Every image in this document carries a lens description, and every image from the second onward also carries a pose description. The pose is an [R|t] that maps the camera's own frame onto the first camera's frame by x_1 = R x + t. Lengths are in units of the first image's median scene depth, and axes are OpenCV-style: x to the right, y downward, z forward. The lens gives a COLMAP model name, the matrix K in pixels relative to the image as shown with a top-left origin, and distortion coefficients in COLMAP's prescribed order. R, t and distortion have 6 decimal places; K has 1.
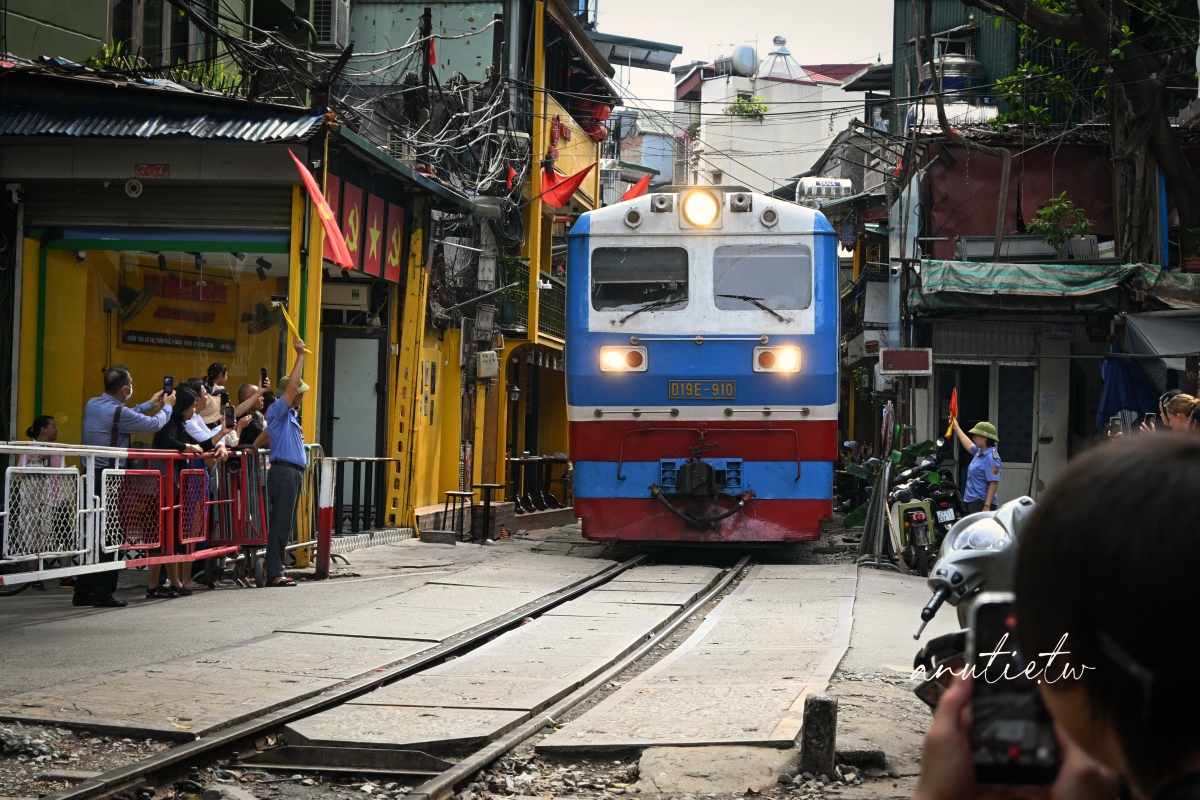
lens RADIAL K [[2524.4, 0, 600.0], [0, 2524.4, 400.0], [0, 0, 1]] dist [0.009968, -0.010806]
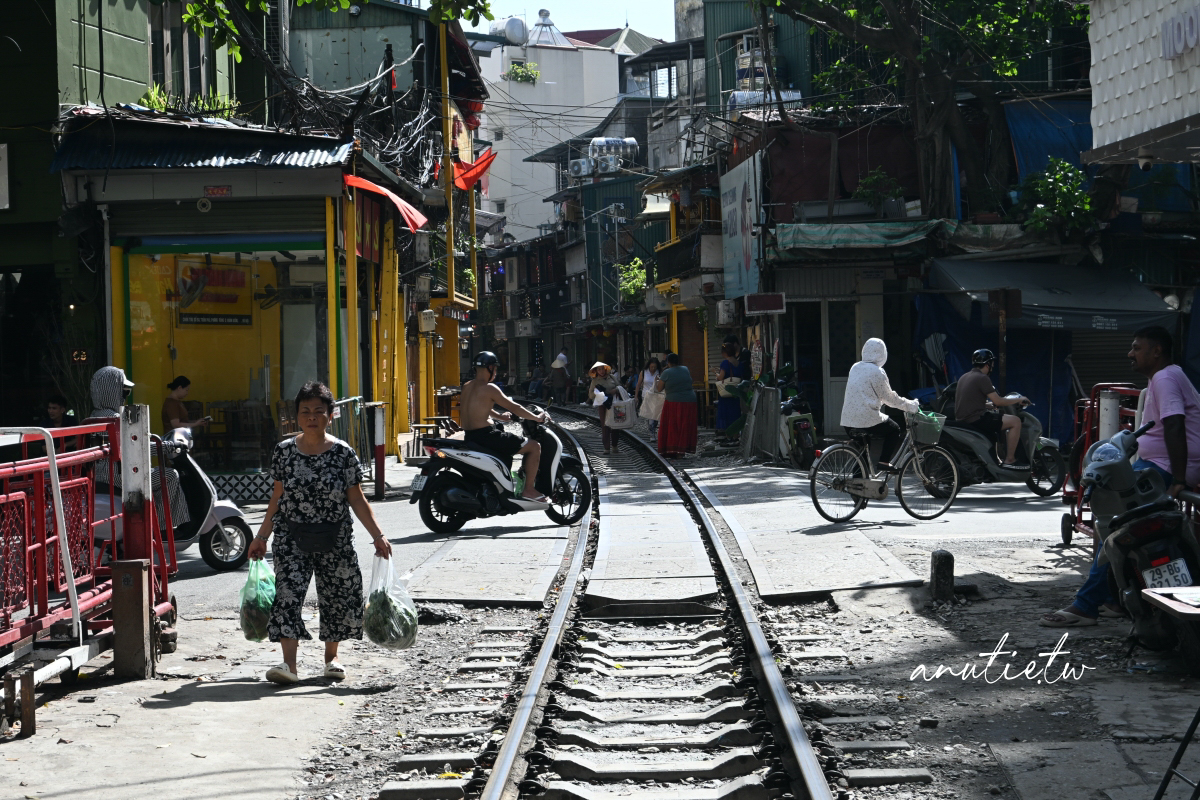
lens RADIAL K [[2273.8, 0, 600.0], [0, 2273.8, 400.0], [0, 0, 1]] dist [0.026833, -0.096325]
pose [[0.992251, -0.054479, 0.111672, -0.098389], [0.050379, 0.997960, 0.039219, -0.016690], [-0.113580, -0.033289, 0.992971, -0.144317]]
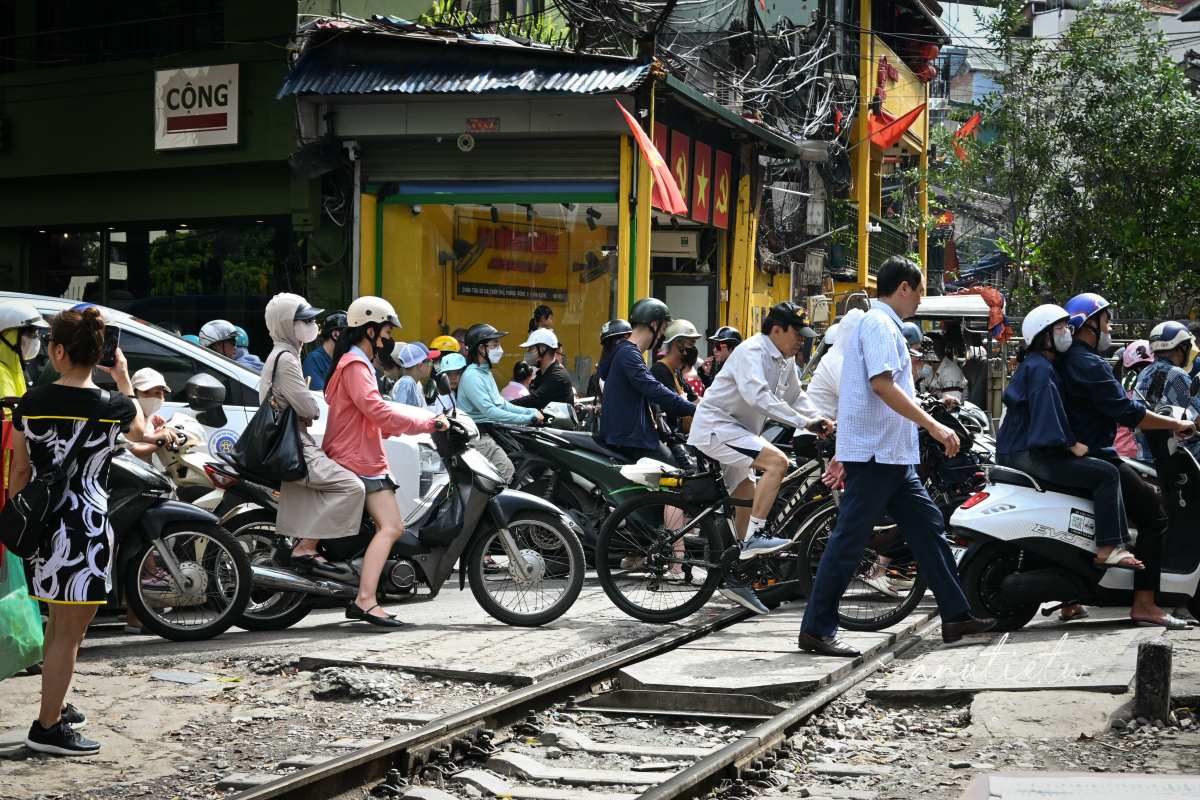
lens RADIAL K [[2524.4, 0, 600.0], [0, 2524.4, 400.0], [0, 0, 1]] dist [0.009968, -0.010806]
pose [[0.991231, -0.013807, -0.131420, 0.001060], [0.016725, 0.999637, 0.021127, -0.000599], [0.131080, -0.023140, 0.991102, -0.003066]]
